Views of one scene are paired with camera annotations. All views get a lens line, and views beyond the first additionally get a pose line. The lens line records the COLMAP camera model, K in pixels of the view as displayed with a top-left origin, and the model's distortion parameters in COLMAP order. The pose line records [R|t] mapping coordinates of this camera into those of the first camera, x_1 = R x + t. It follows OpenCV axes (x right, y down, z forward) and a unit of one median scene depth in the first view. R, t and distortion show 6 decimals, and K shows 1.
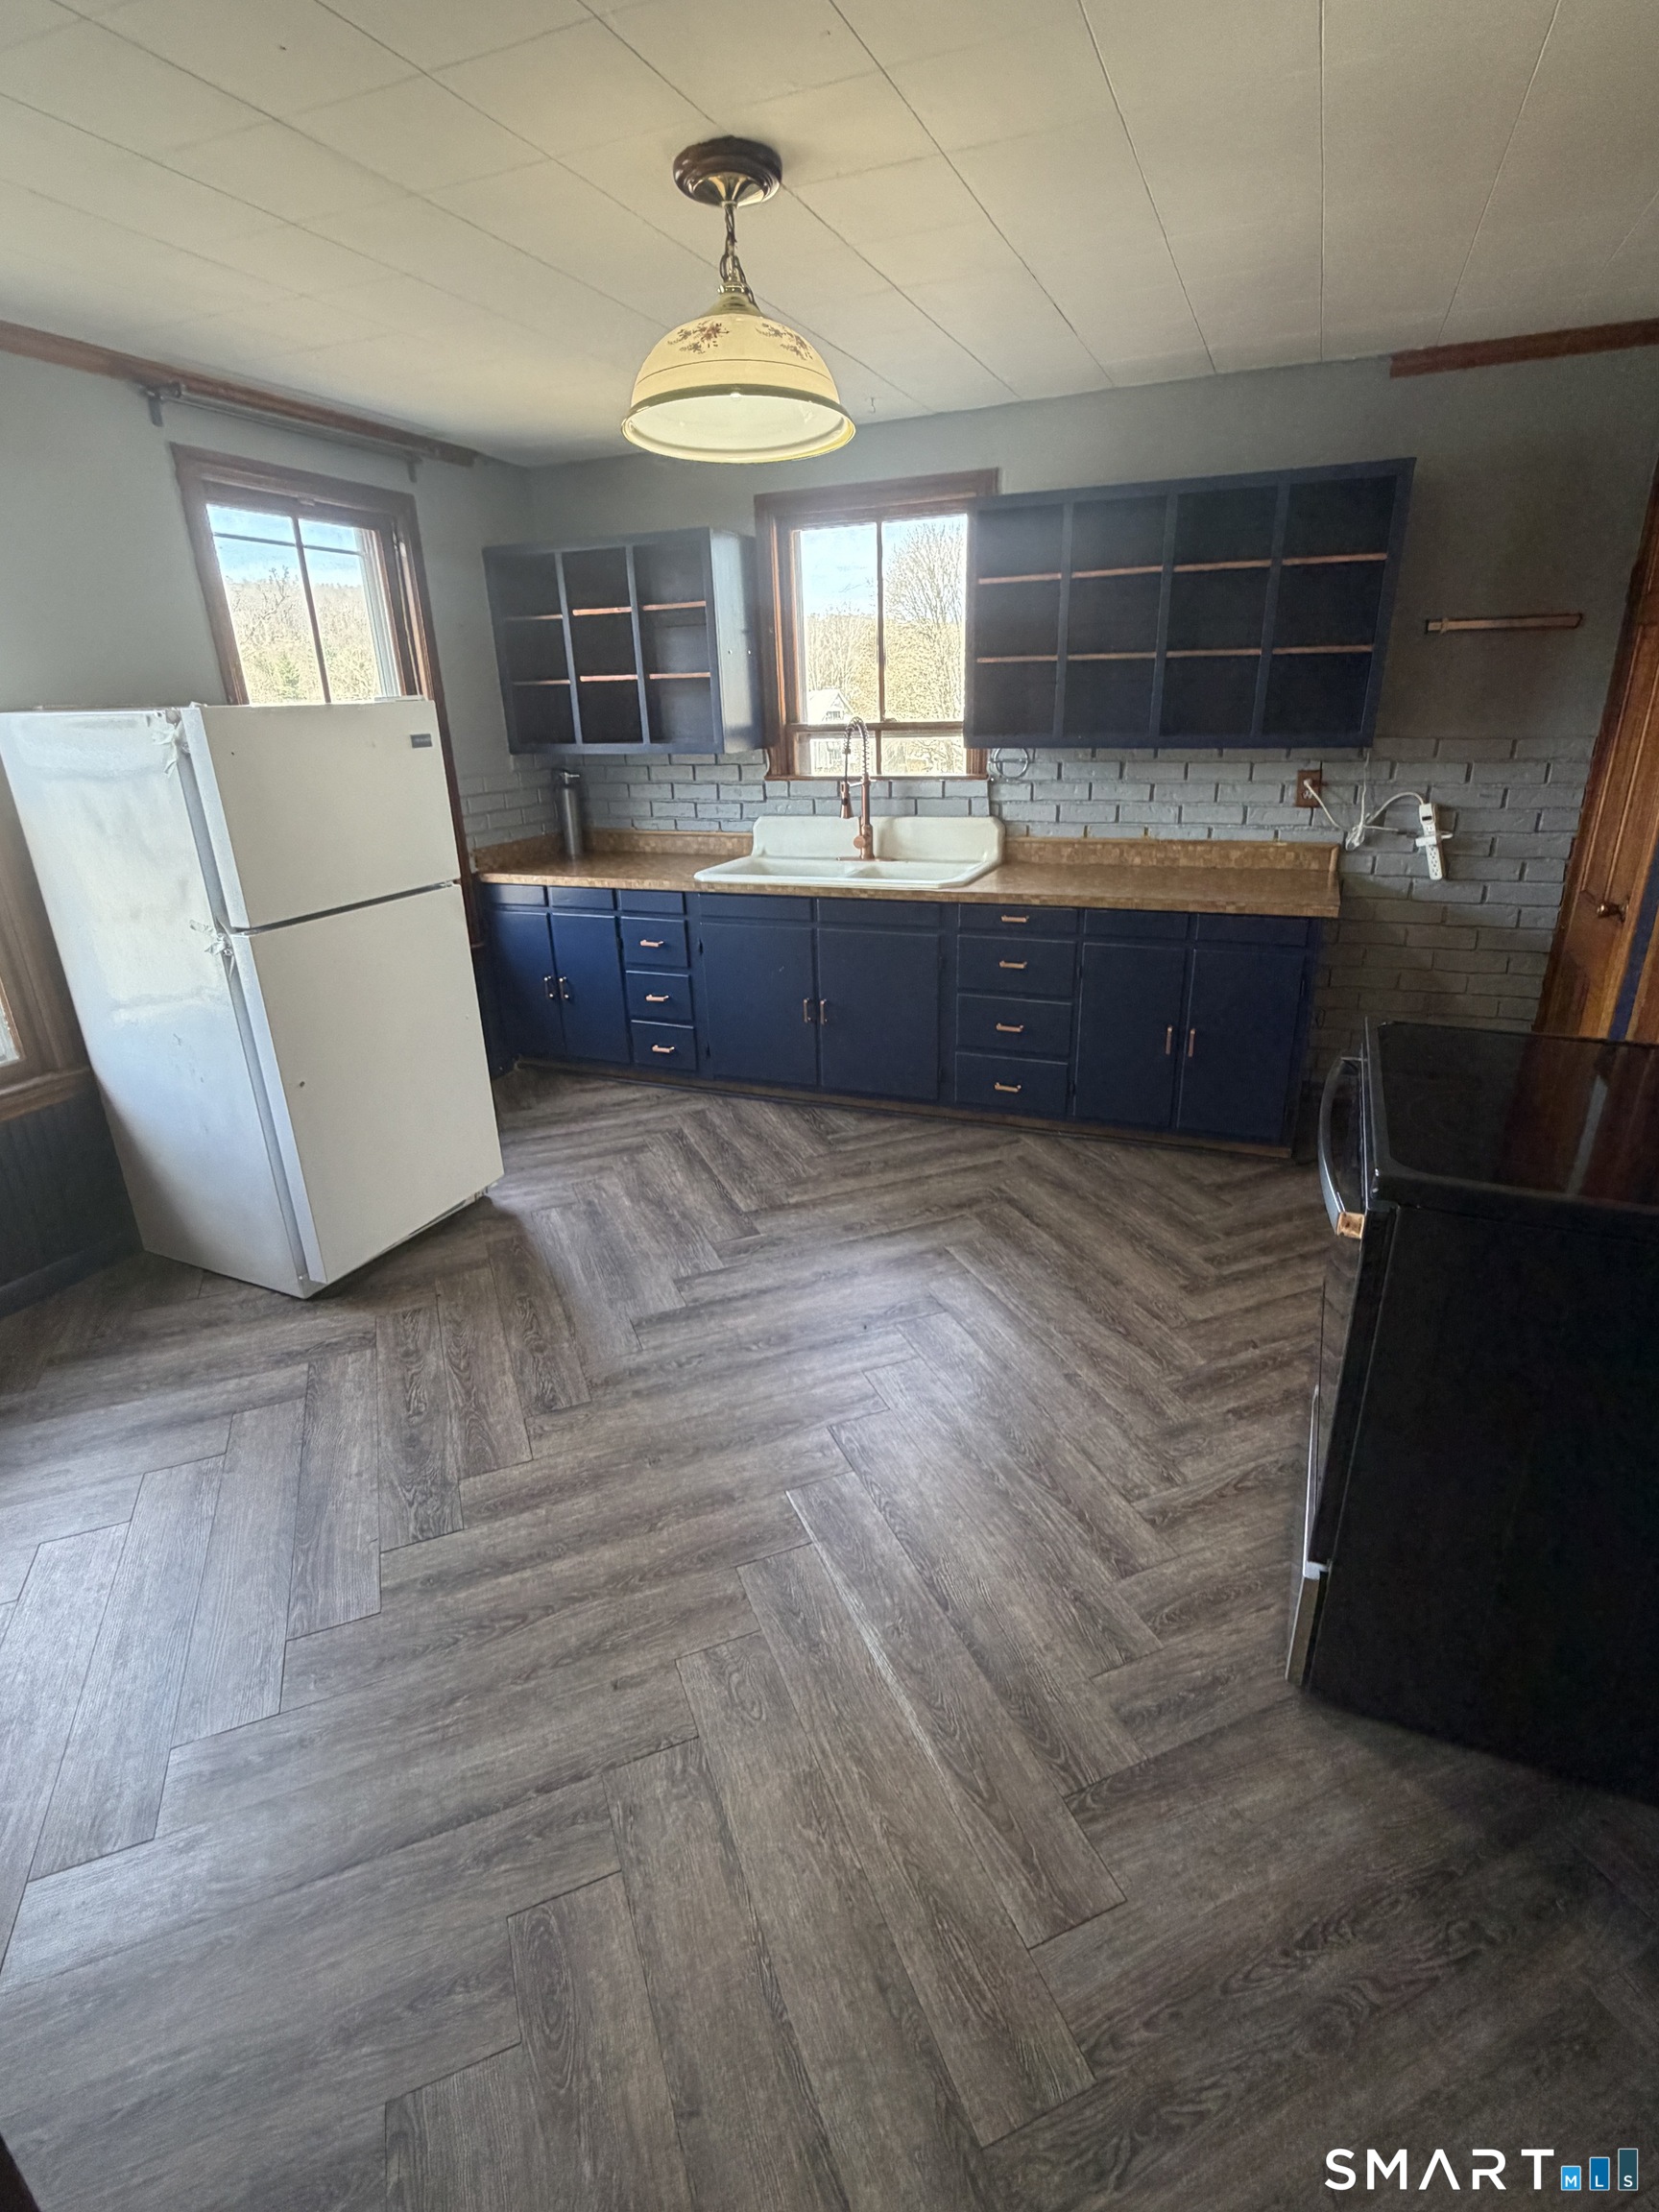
lens RADIAL K [[1079.4, 0, 829.5], [0, 1079.4, 1106.0], [0, 0, 1]] dist [0.001955, 0.000668]
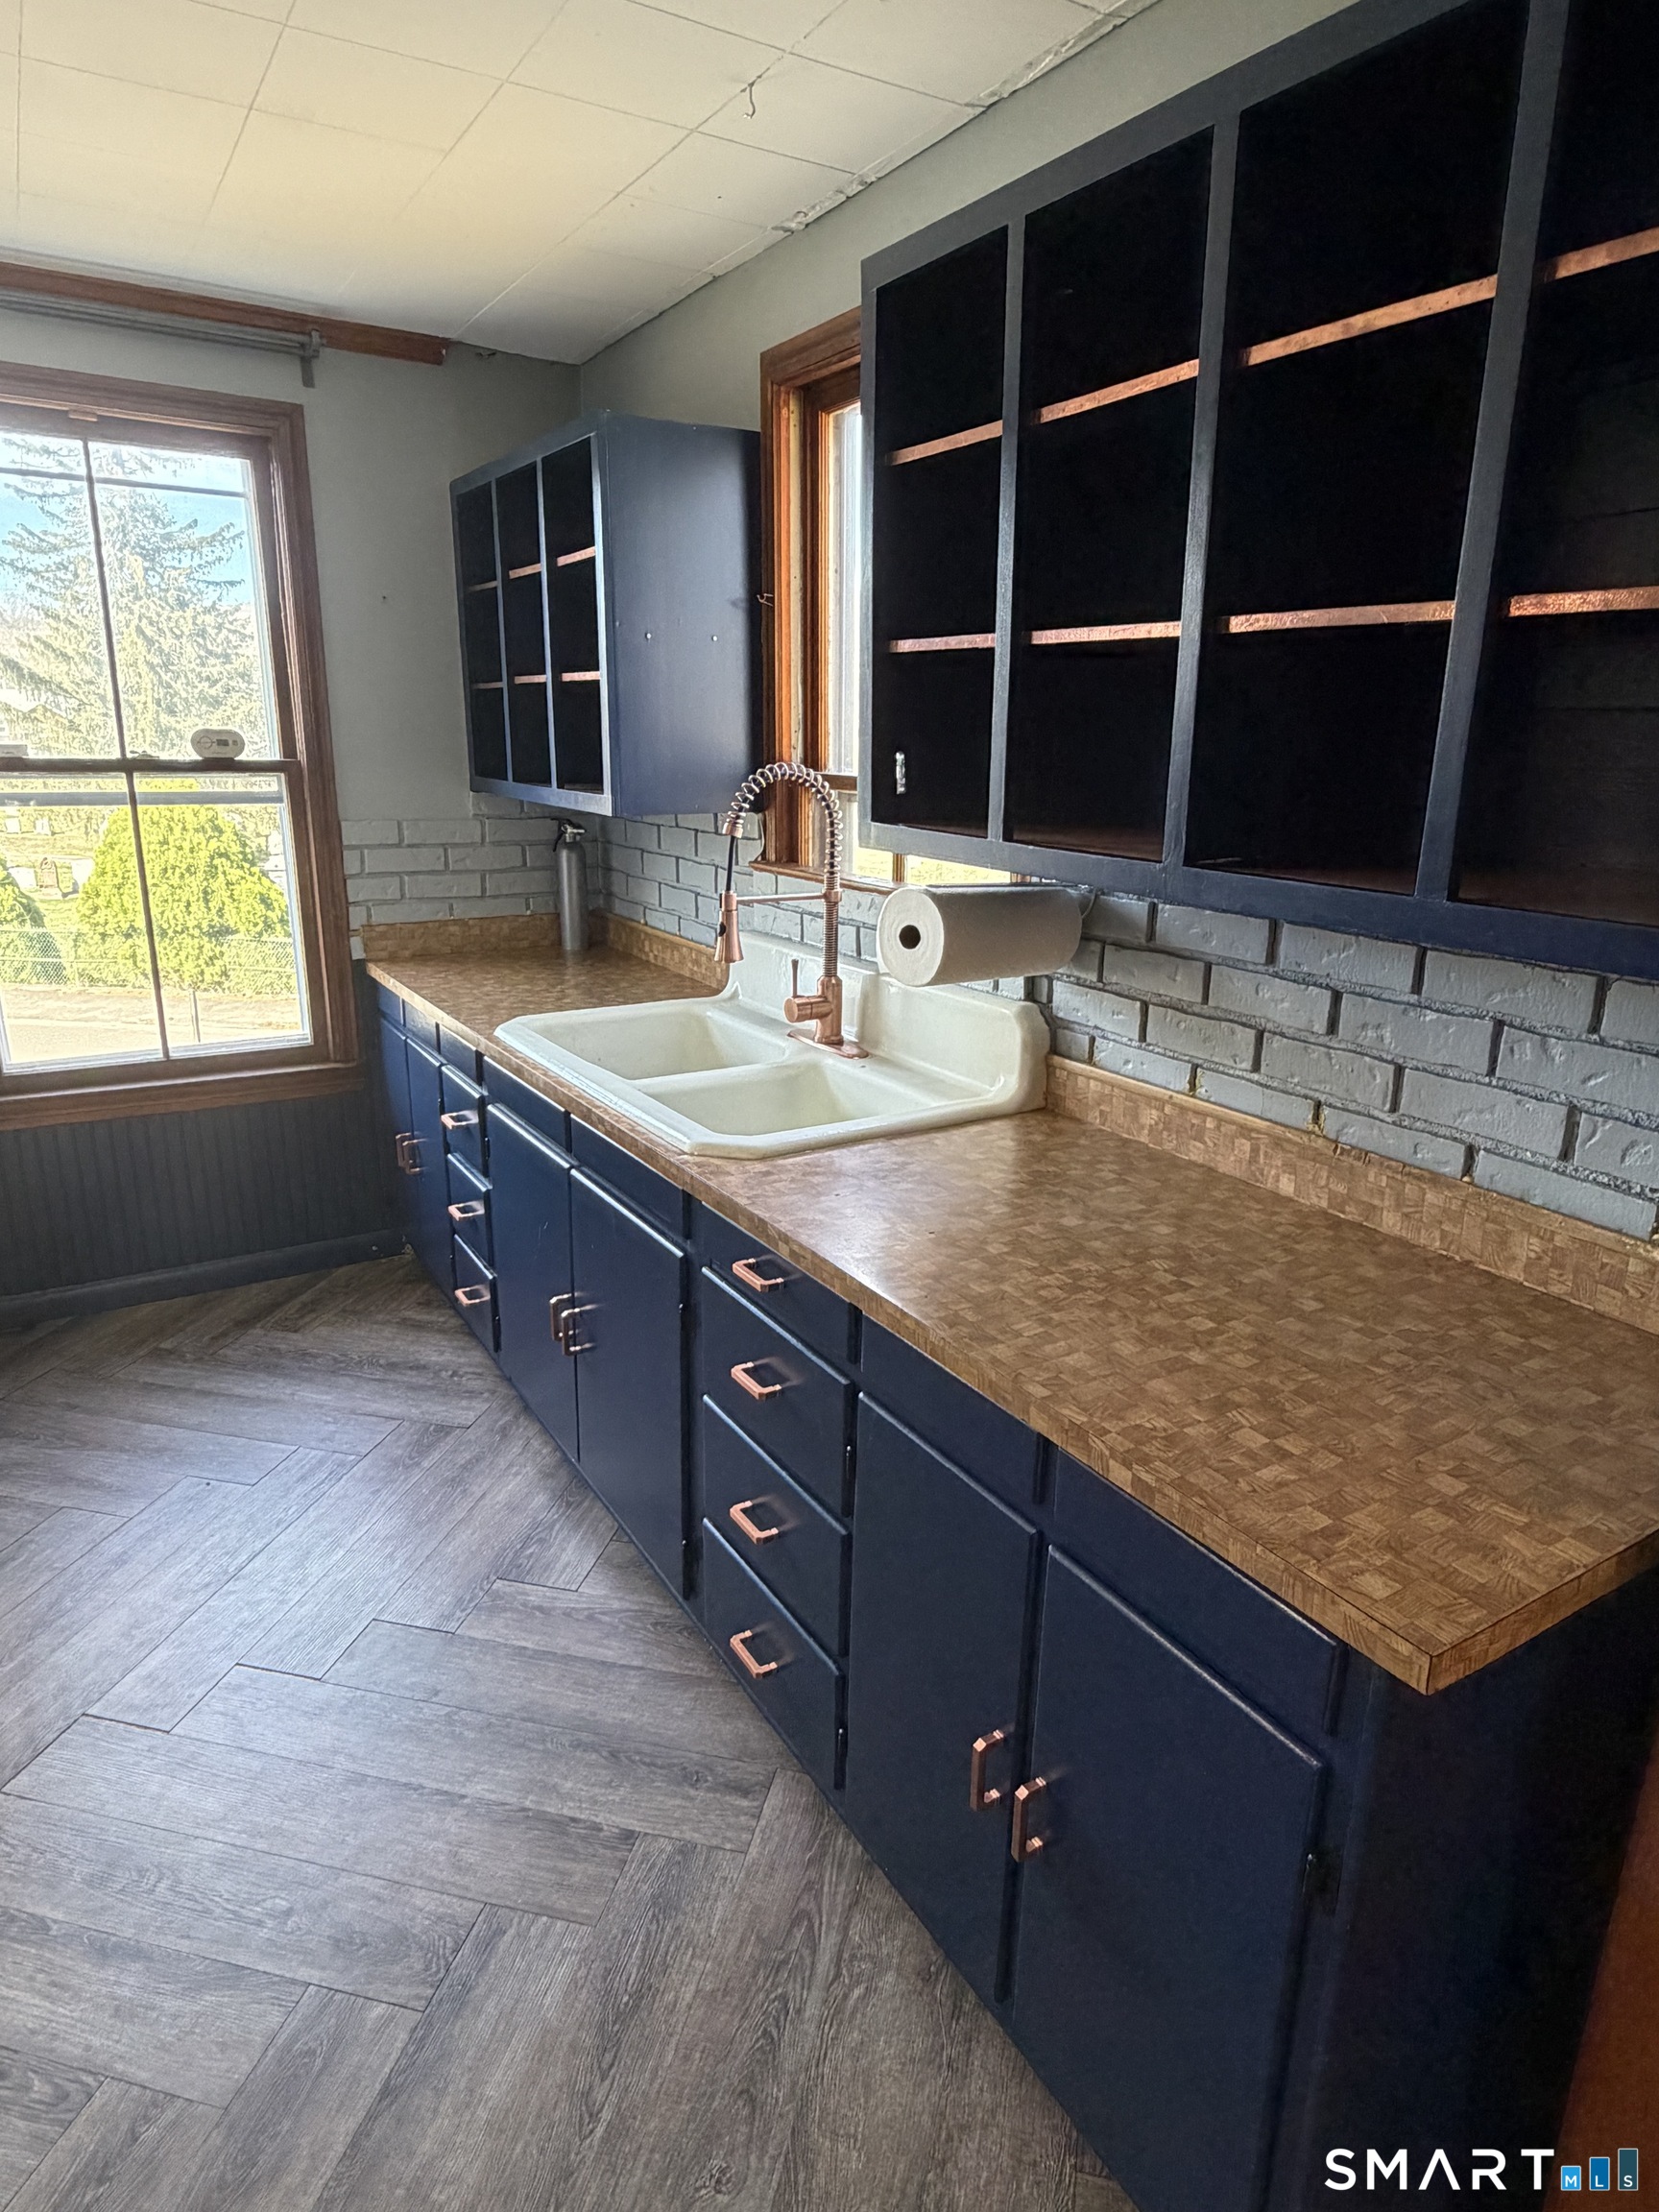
lens RADIAL K [[1292.3, 0, 829.5], [0, 1292.3, 1106.0], [0, 0, 1]] dist [-0.001447, -0.001031]
pose [[0.814071, 0.201961, -0.544517, 0.402684], [-0.246978, 0.968971, -0.009850, -0.215667], [0.525632, 0.142502, 0.838692, 0.558855]]
